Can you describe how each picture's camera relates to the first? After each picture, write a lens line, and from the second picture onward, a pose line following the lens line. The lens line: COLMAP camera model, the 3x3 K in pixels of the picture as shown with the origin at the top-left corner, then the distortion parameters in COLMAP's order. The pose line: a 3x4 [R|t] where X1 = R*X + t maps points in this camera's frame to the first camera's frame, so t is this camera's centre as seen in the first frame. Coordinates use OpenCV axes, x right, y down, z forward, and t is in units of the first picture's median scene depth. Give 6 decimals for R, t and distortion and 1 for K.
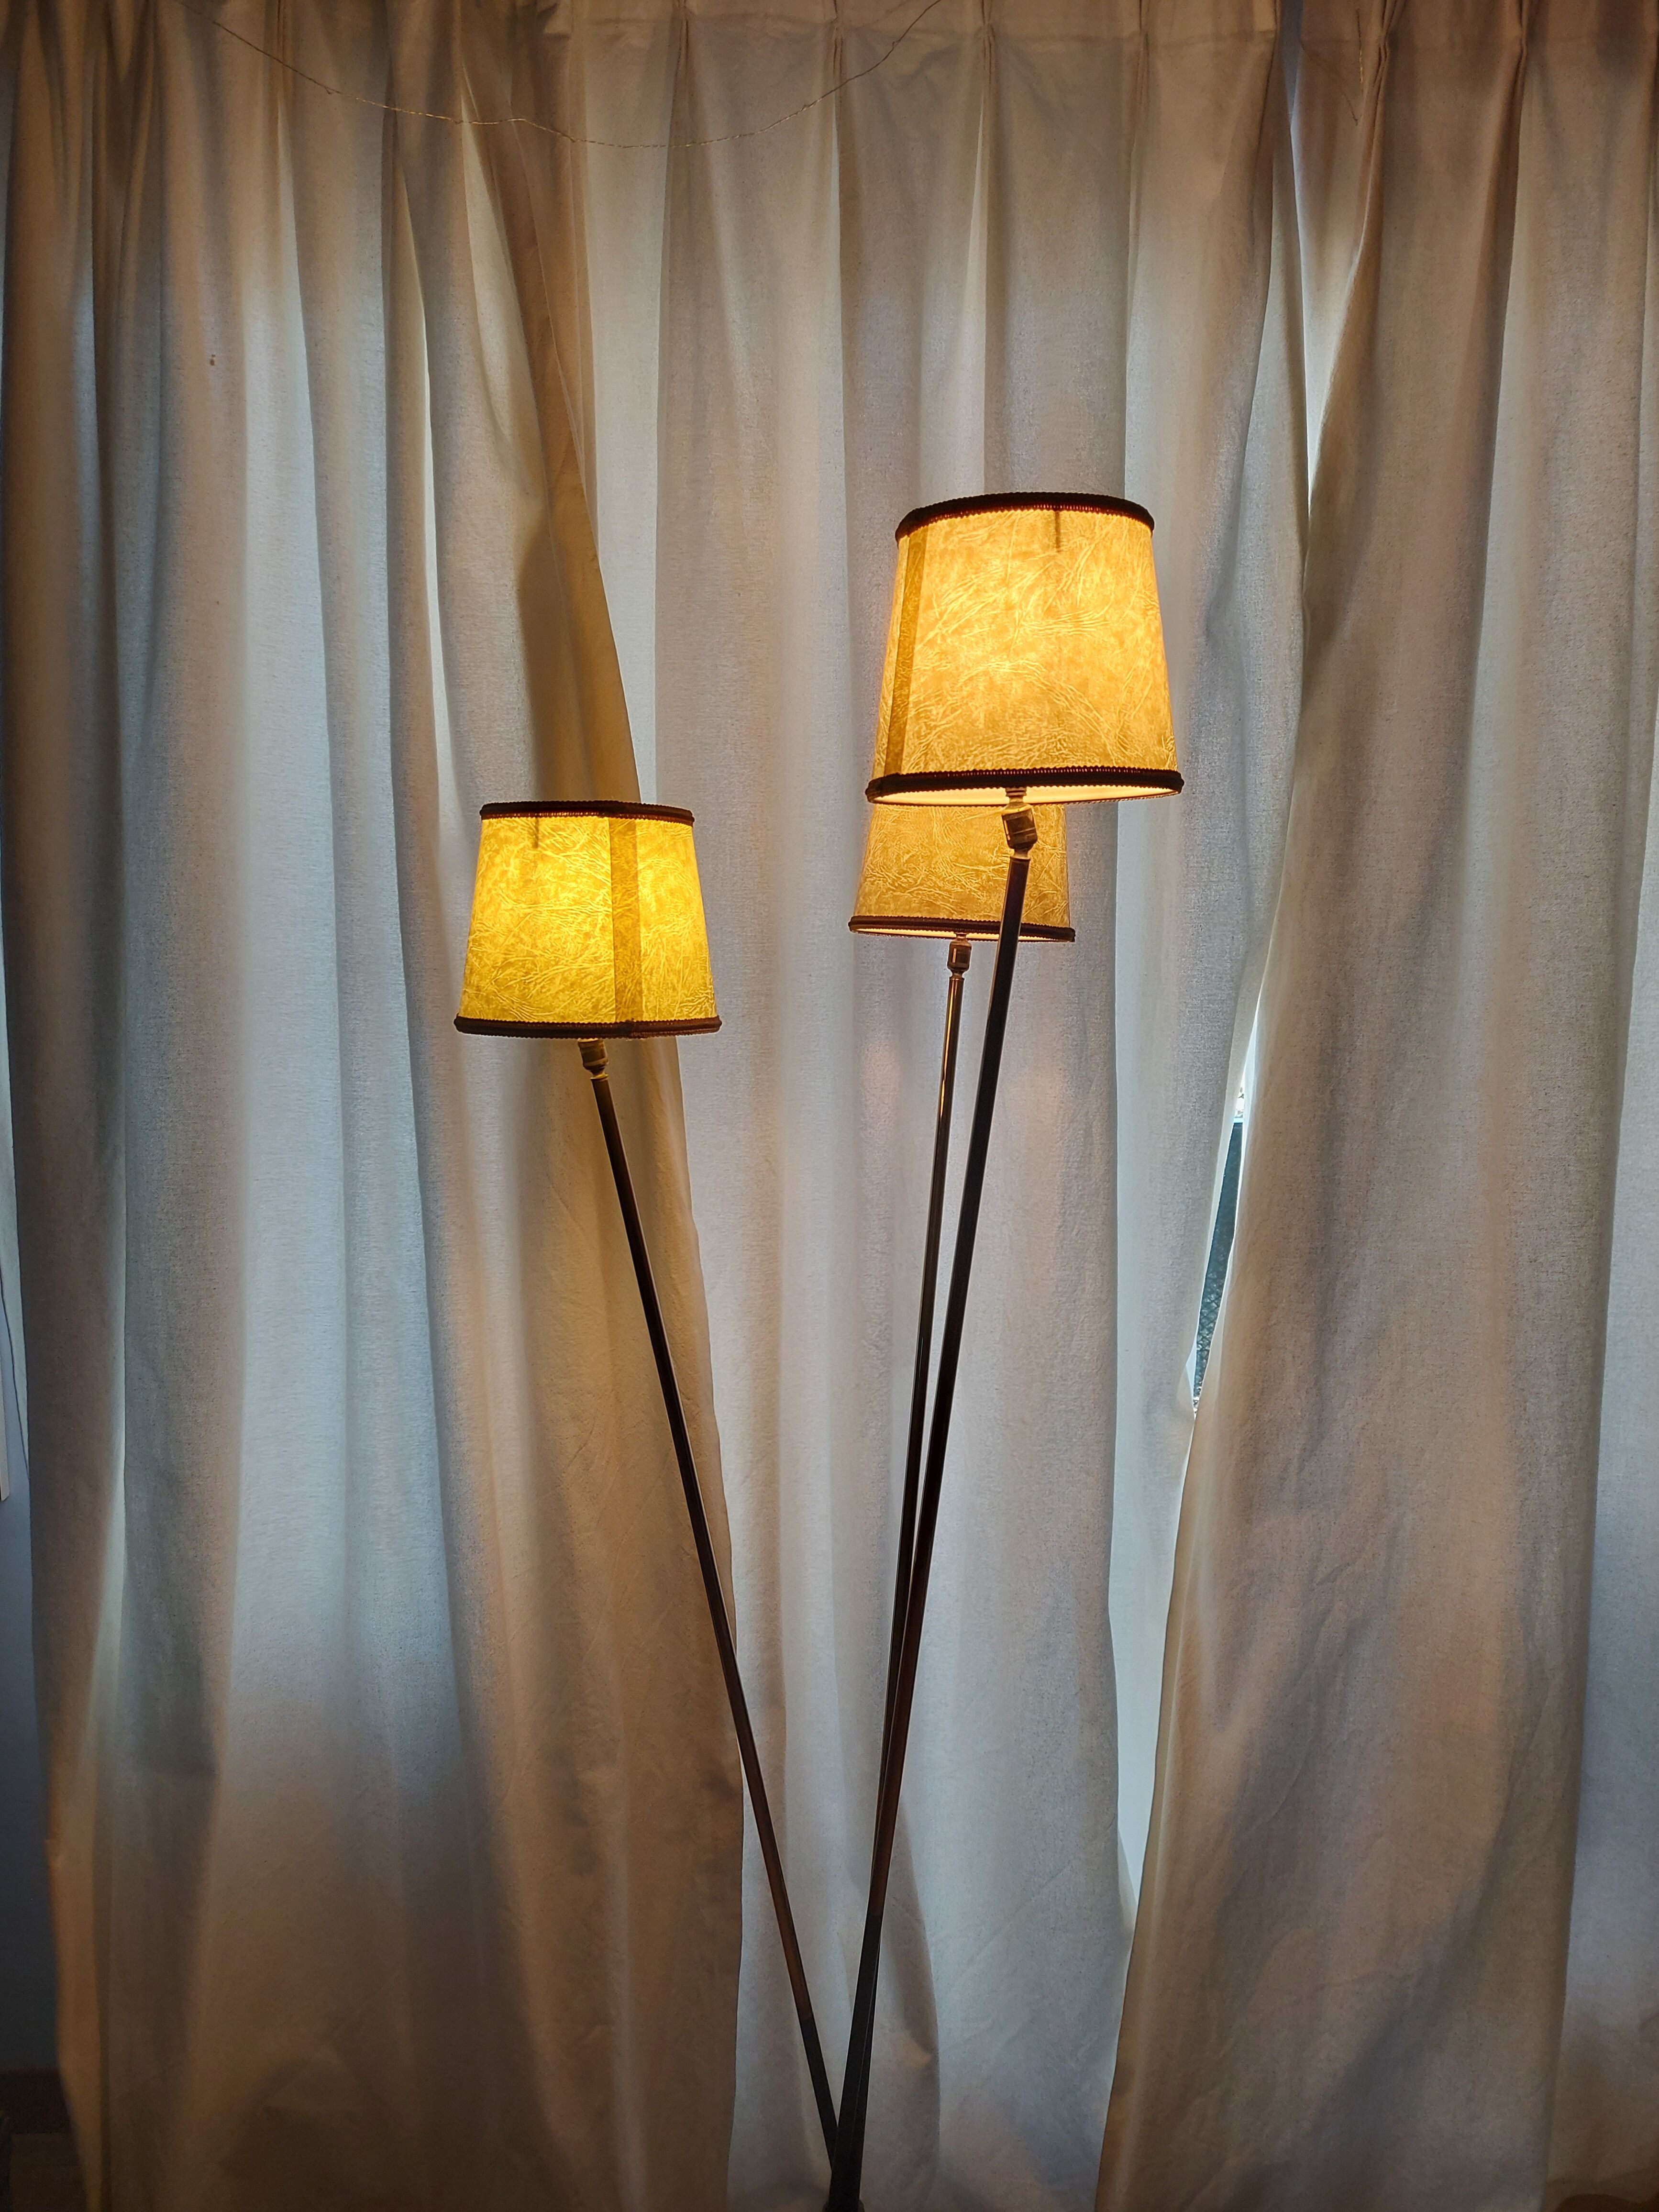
lens RADIAL K [[1592.6, 0, 827.7], [0, 1592.6, 1110.7], [0, 0, 1]] dist [0.076271, -0.085758]
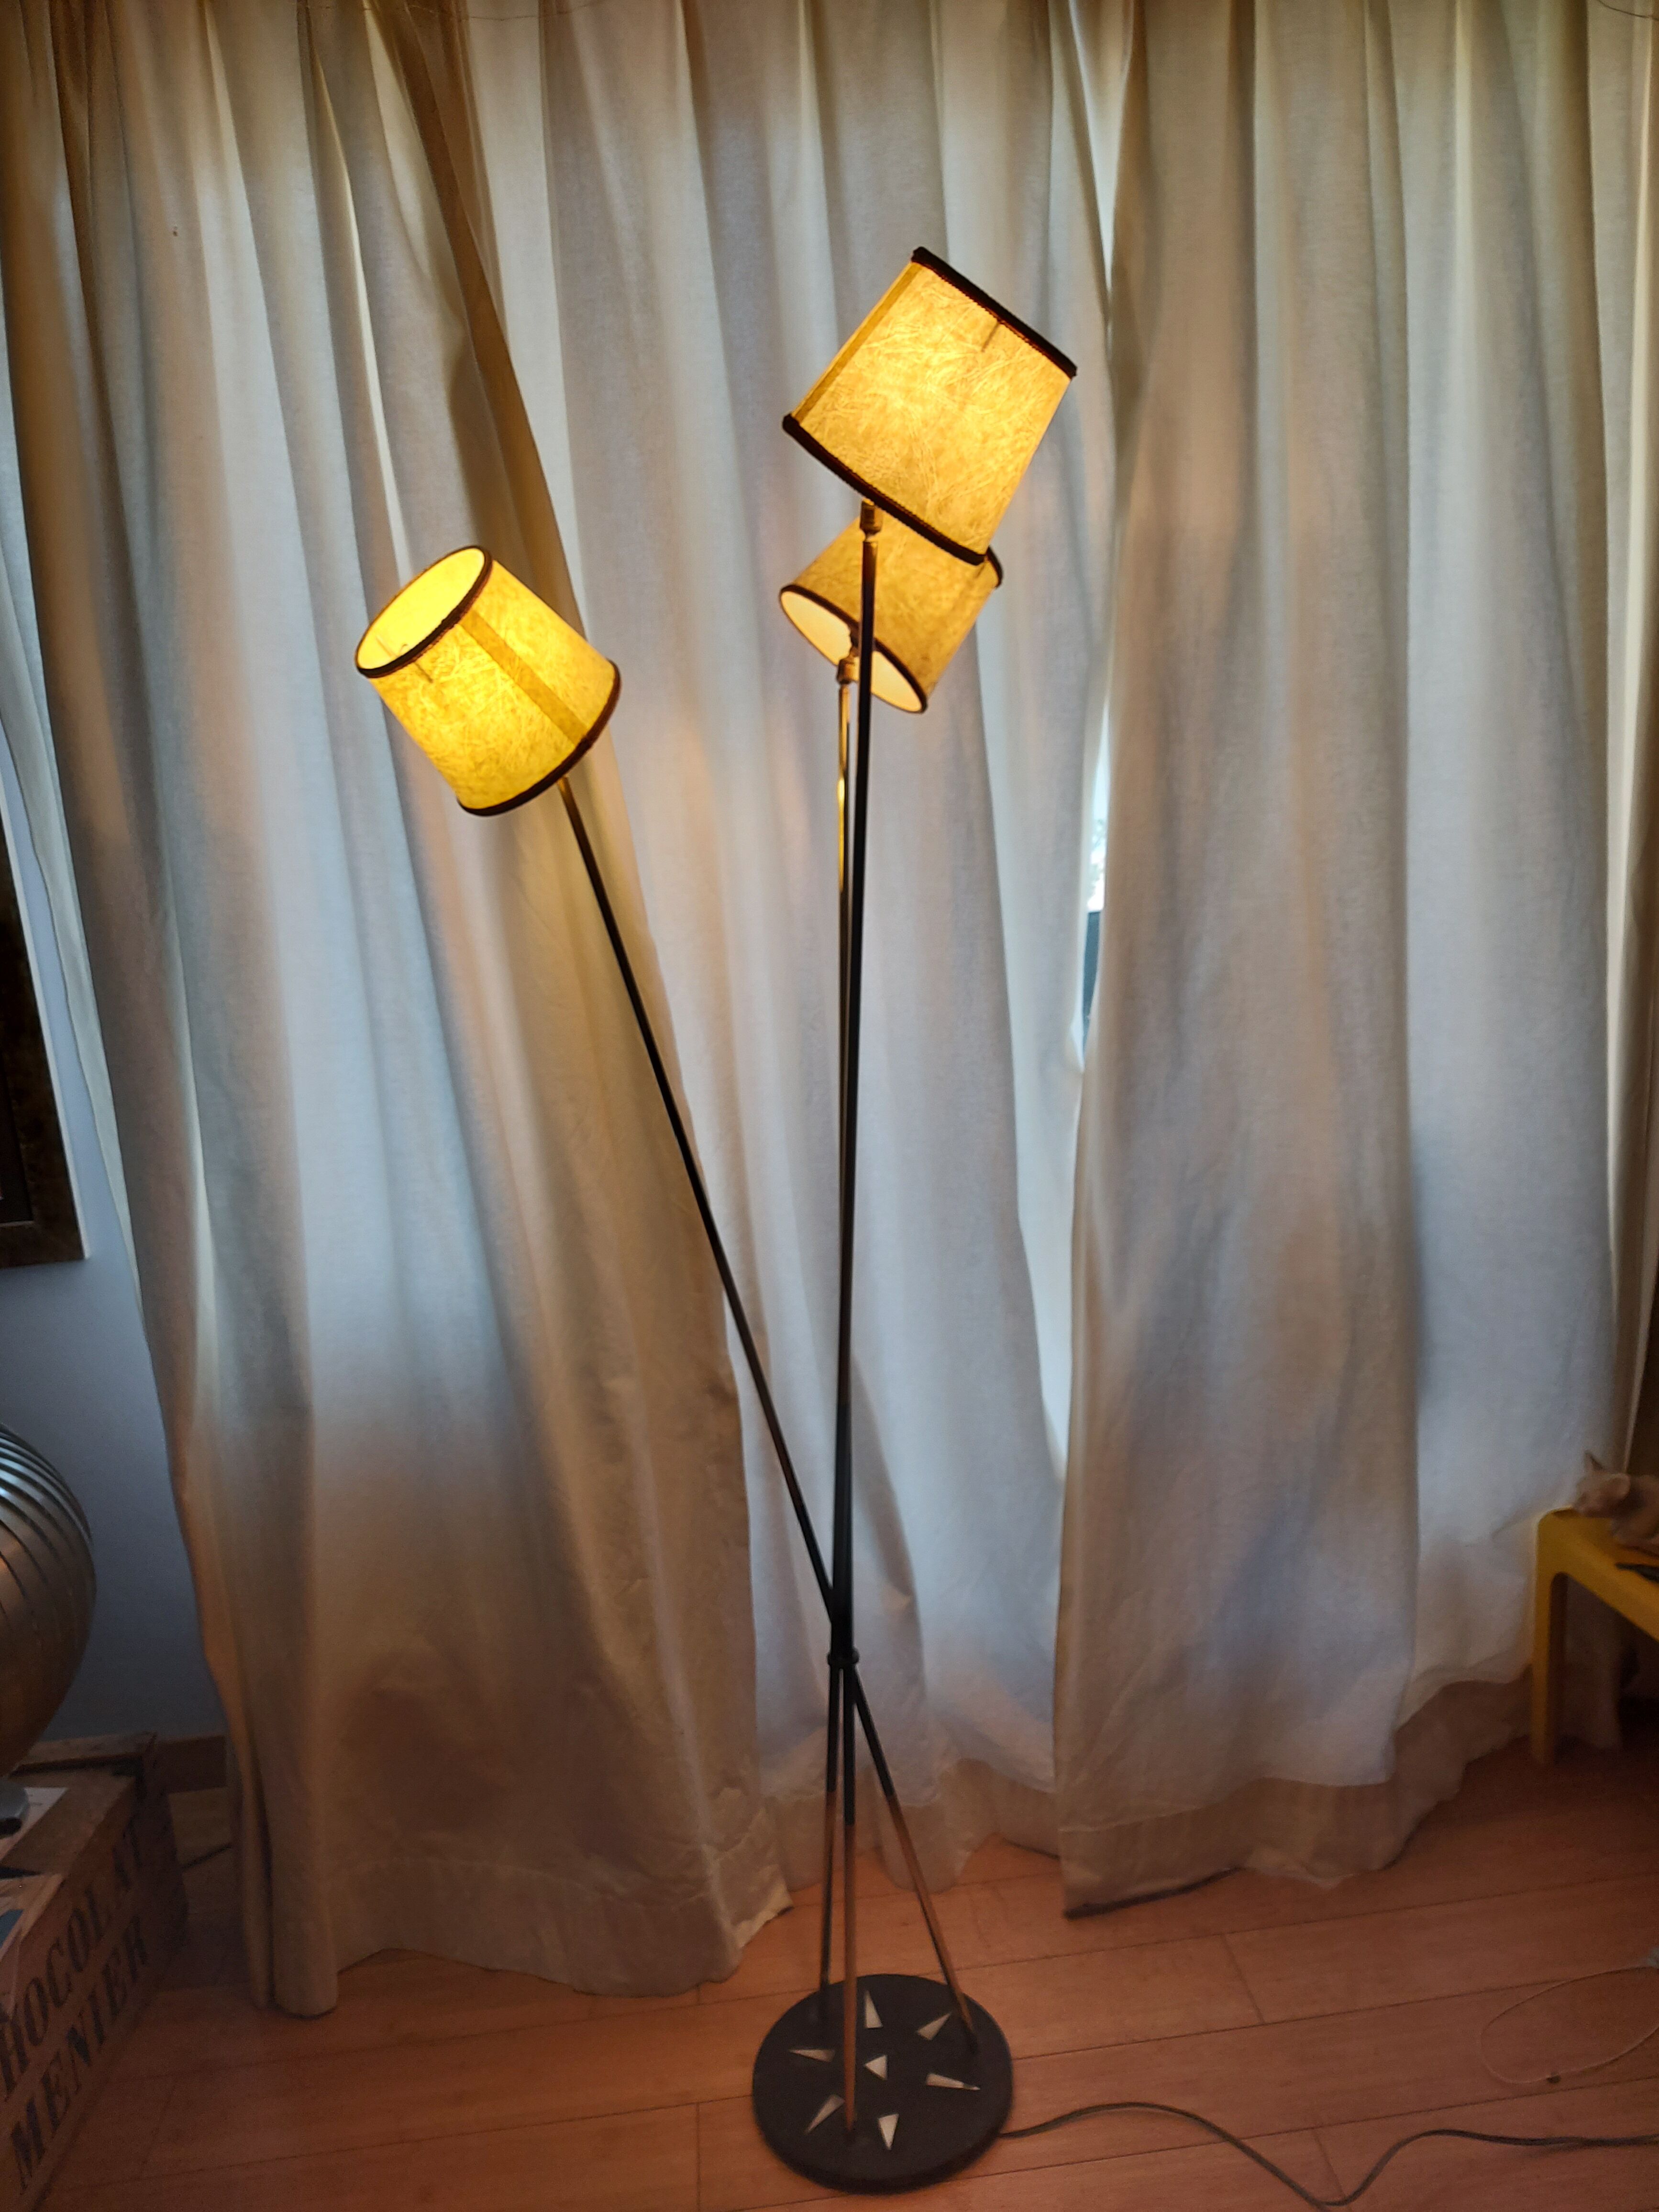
lens RADIAL K [[1537.2, 0, 810.6], [0, 1537.2, 1089.2], [0, 0, 1]] dist [0.075550, -0.090449]
pose [[0.995494, -0.094207, 0.010782, 0.012289], [0.093512, 0.994209, 0.052952, 0.135256], [-0.015708, -0.051705, 0.998539, -0.172481]]
